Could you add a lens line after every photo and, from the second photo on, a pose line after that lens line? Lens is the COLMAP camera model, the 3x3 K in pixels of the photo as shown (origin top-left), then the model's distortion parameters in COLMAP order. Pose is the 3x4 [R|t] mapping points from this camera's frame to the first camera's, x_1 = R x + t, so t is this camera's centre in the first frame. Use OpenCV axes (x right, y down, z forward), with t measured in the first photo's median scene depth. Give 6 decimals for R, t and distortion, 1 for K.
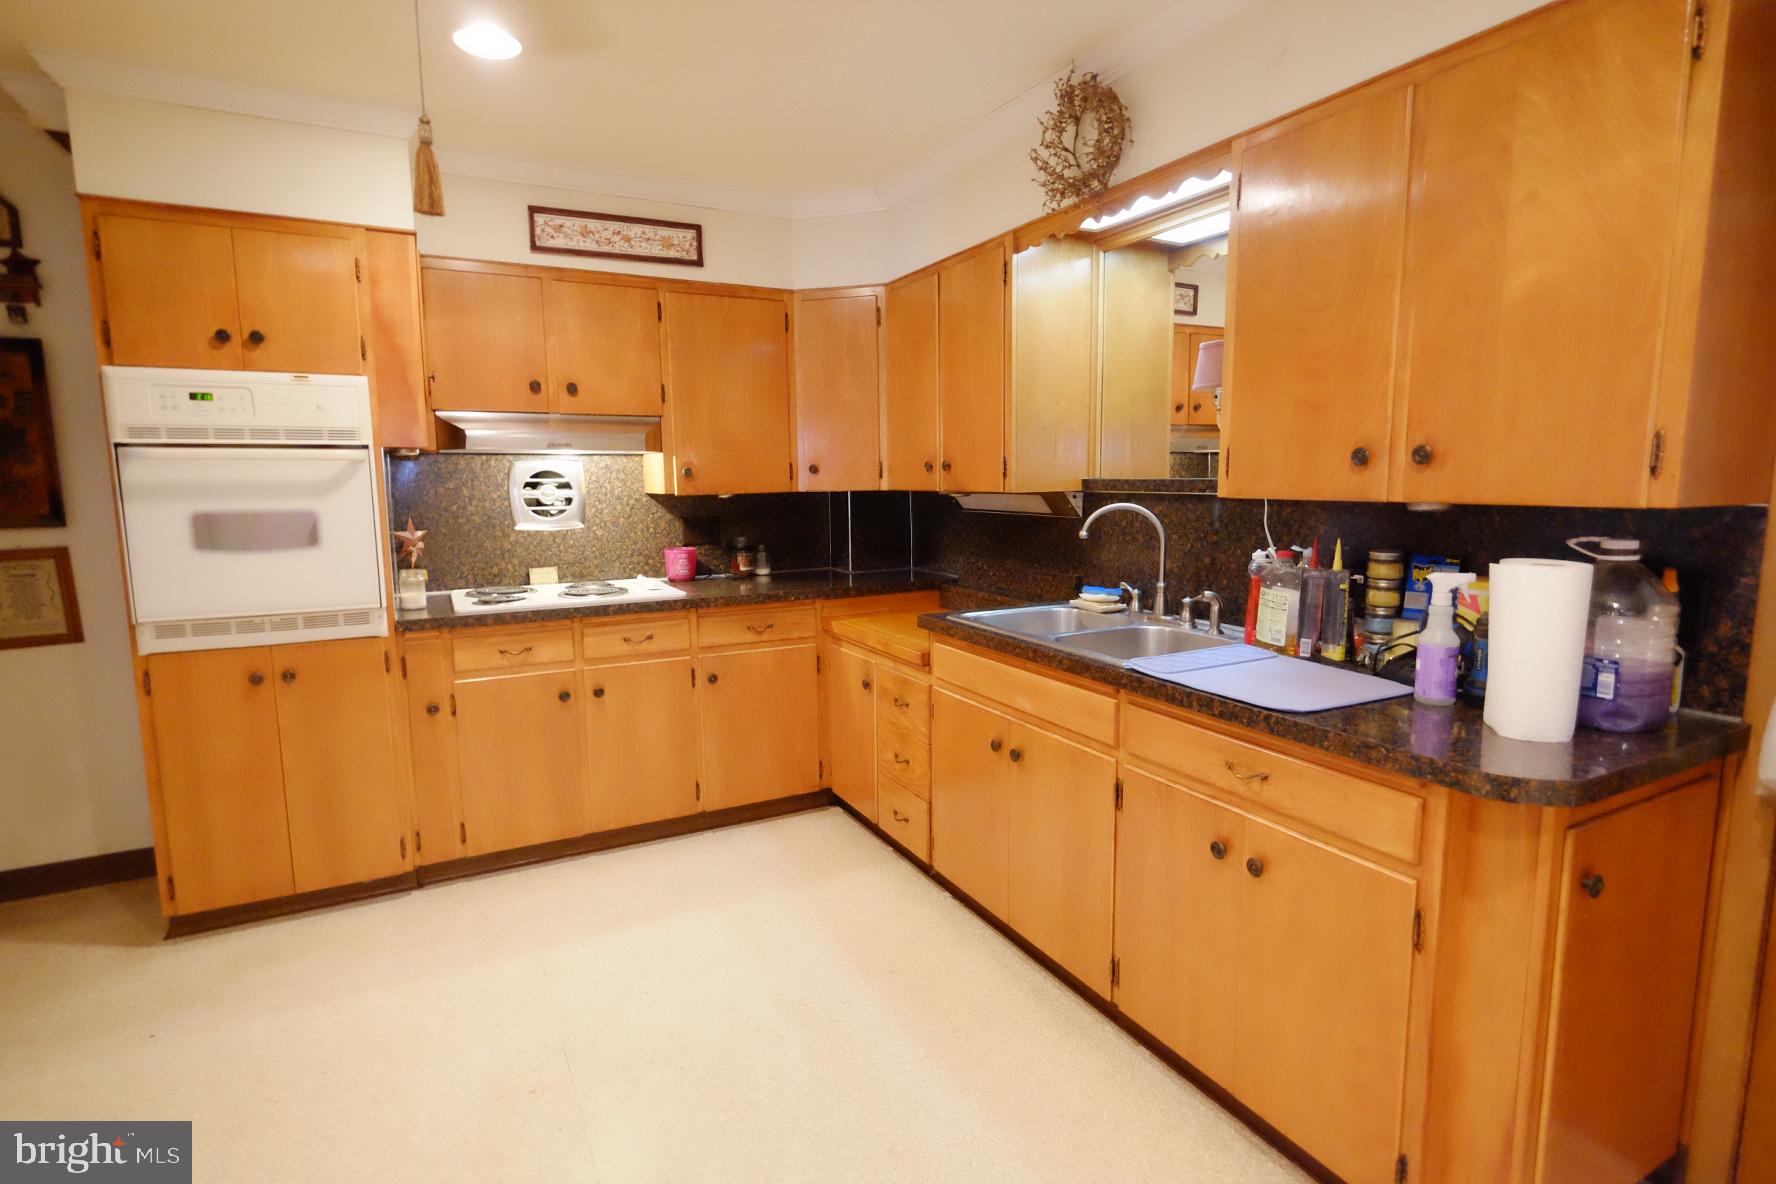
lens RADIAL K [[854.1, 0, 887.0], [0, 854.1, 587.2], [0, 0, 1]] dist [0.001304, -0.002624]
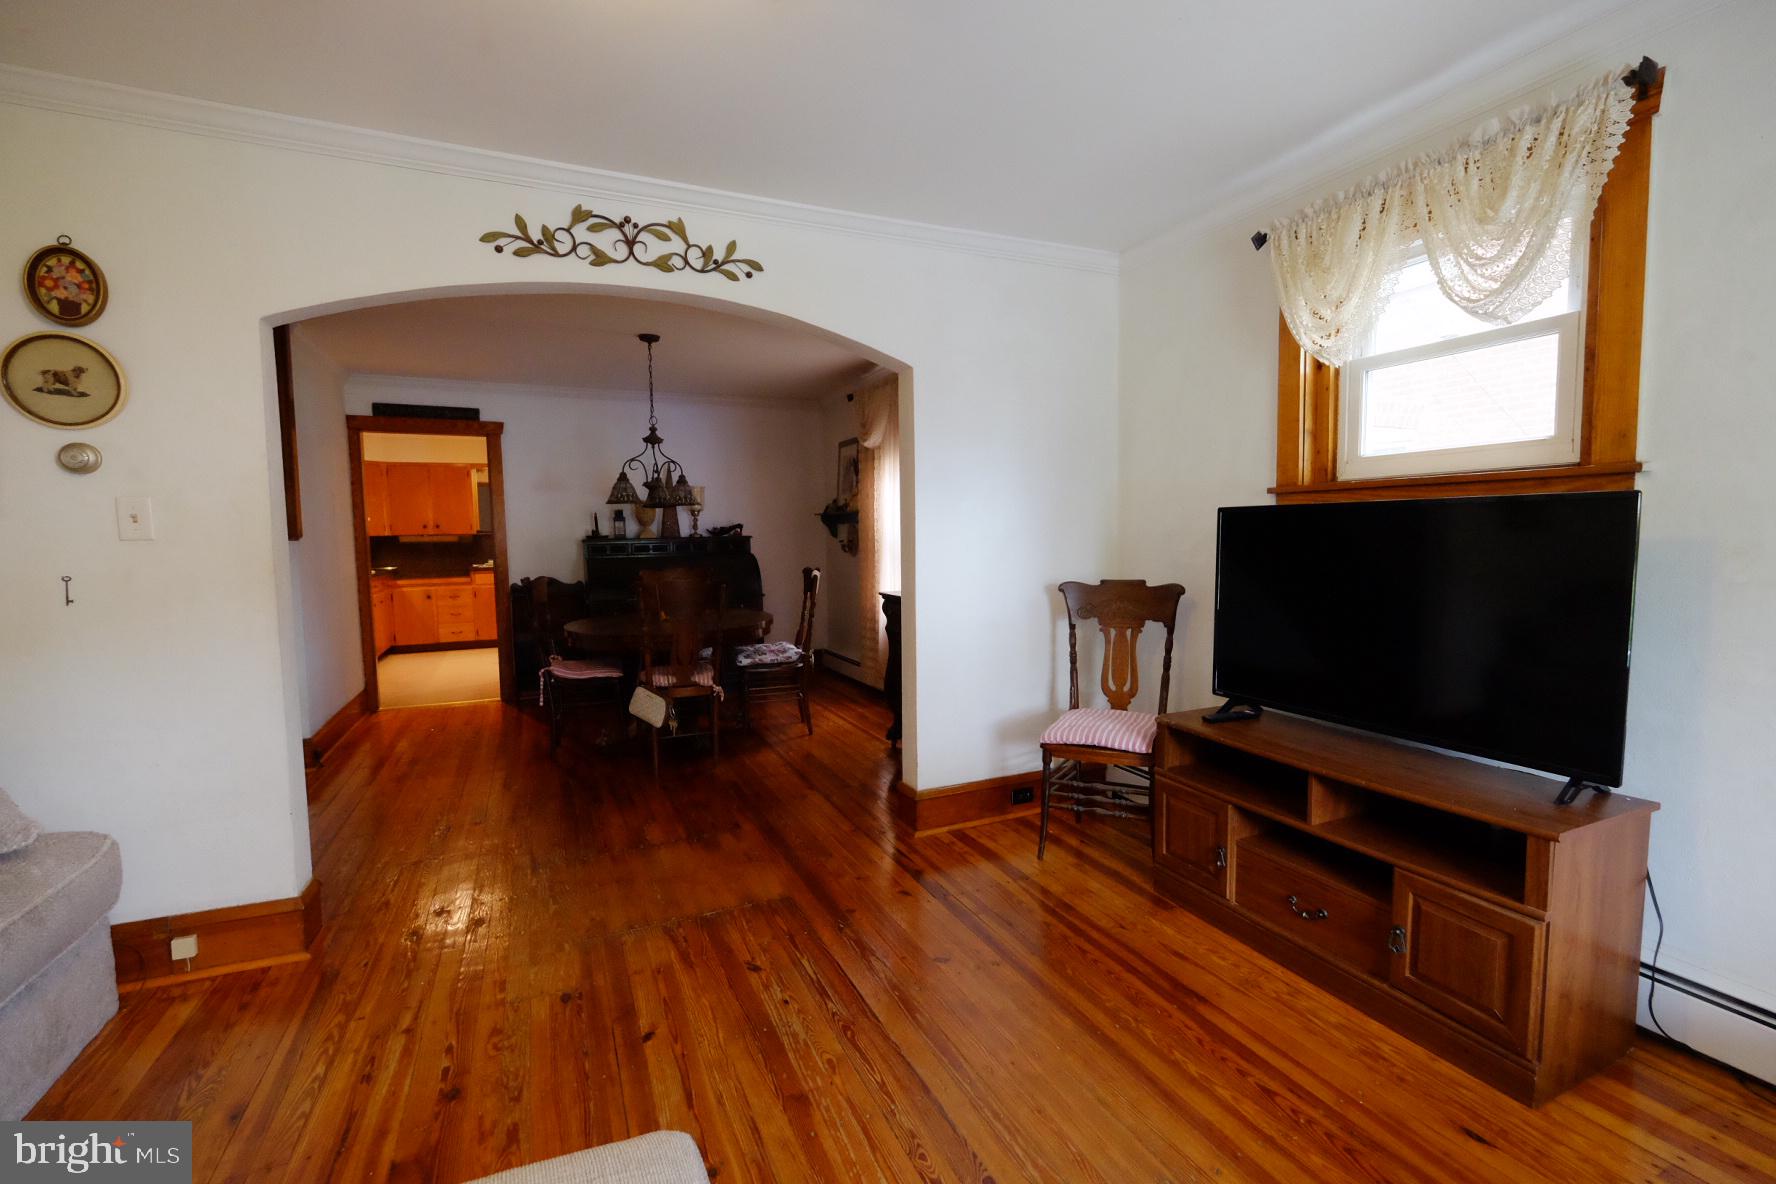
lens RADIAL K [[769.6, 0, 896.7], [0, 769.6, 591.8], [0, 0, 1]] dist [-0.007468, -0.001016]
pose [[0.057982, -0.065203, 0.996186, -3.296714], [0.143089, 0.988105, 0.056346, 0.224914], [-0.988010, 0.139277, 0.066622, -1.031404]]
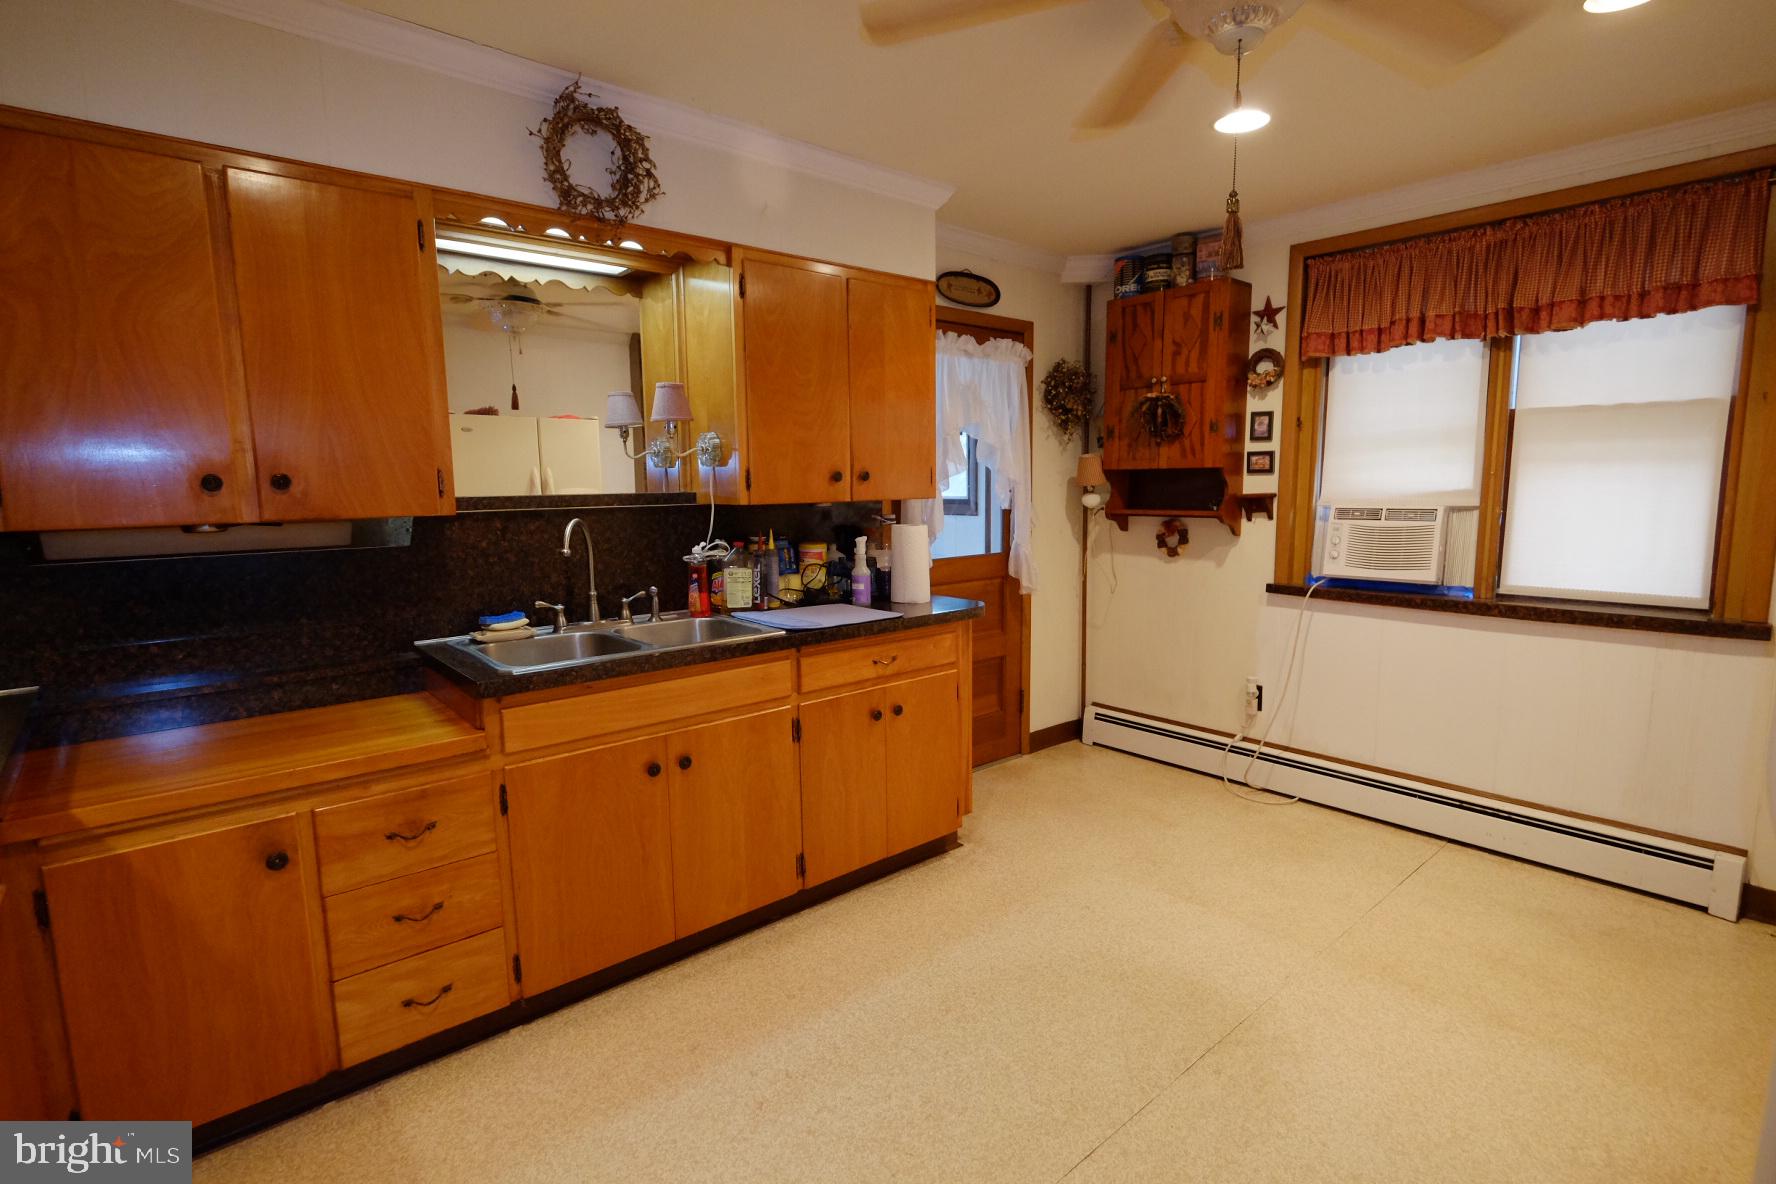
lens RADIAL K [[854.1, 0, 889.8], [0, 854.1, 583.0], [0, 0, 1]] dist [0.001304, -0.002624]
pose [[-0.204928, -0.101289, 0.973522, -0.804035], [0.144312, 0.980634, 0.132406, -0.104319], [-0.968080, 0.167624, -0.186342, 0.846912]]
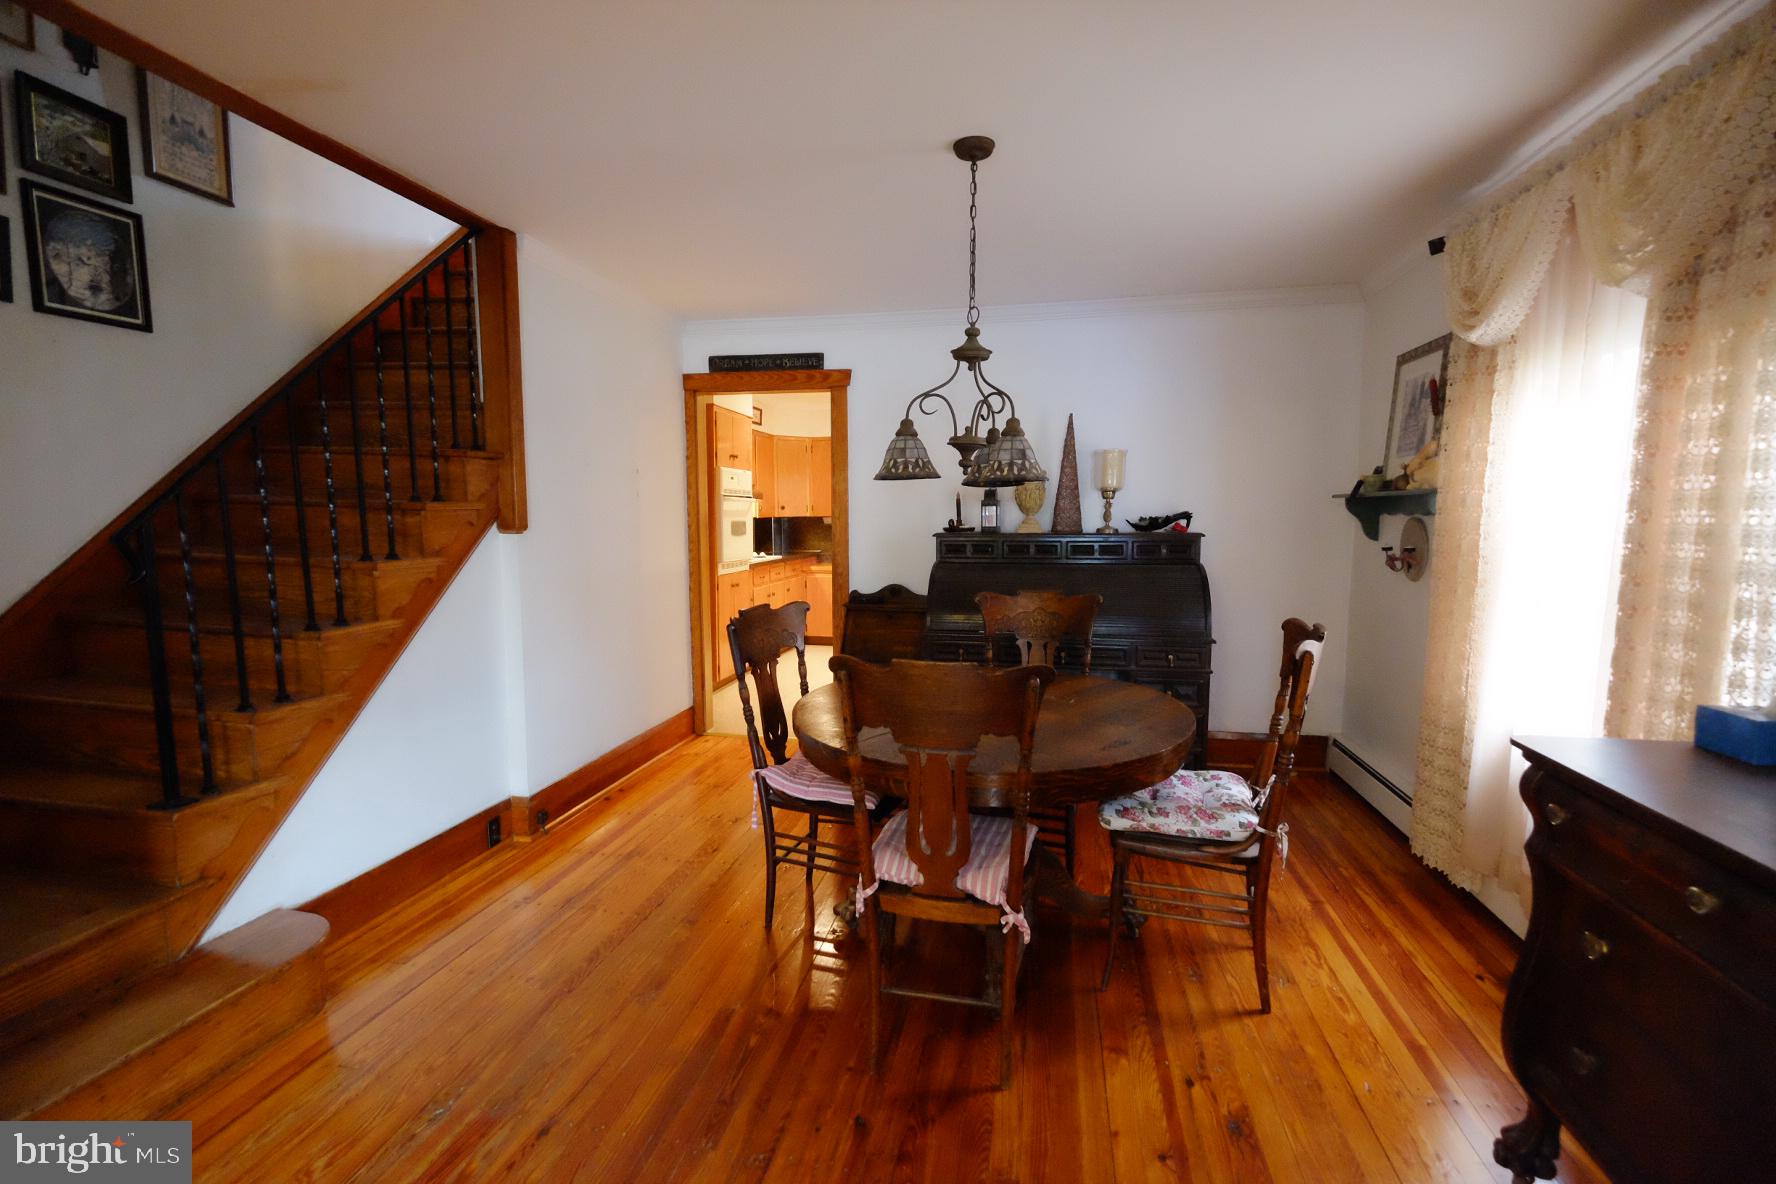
lens RADIAL K [[769.6, 0, 886.8], [0, 769.6, 588.9], [0, 0, 1]] dist [-0.007468, -0.001016]
pose [[0.645691, -0.062673, 0.761022, -2.246796], [0.091028, 0.995837, 0.004778, 0.157298], [-0.758153, 0.066190, 0.648708, -0.893035]]
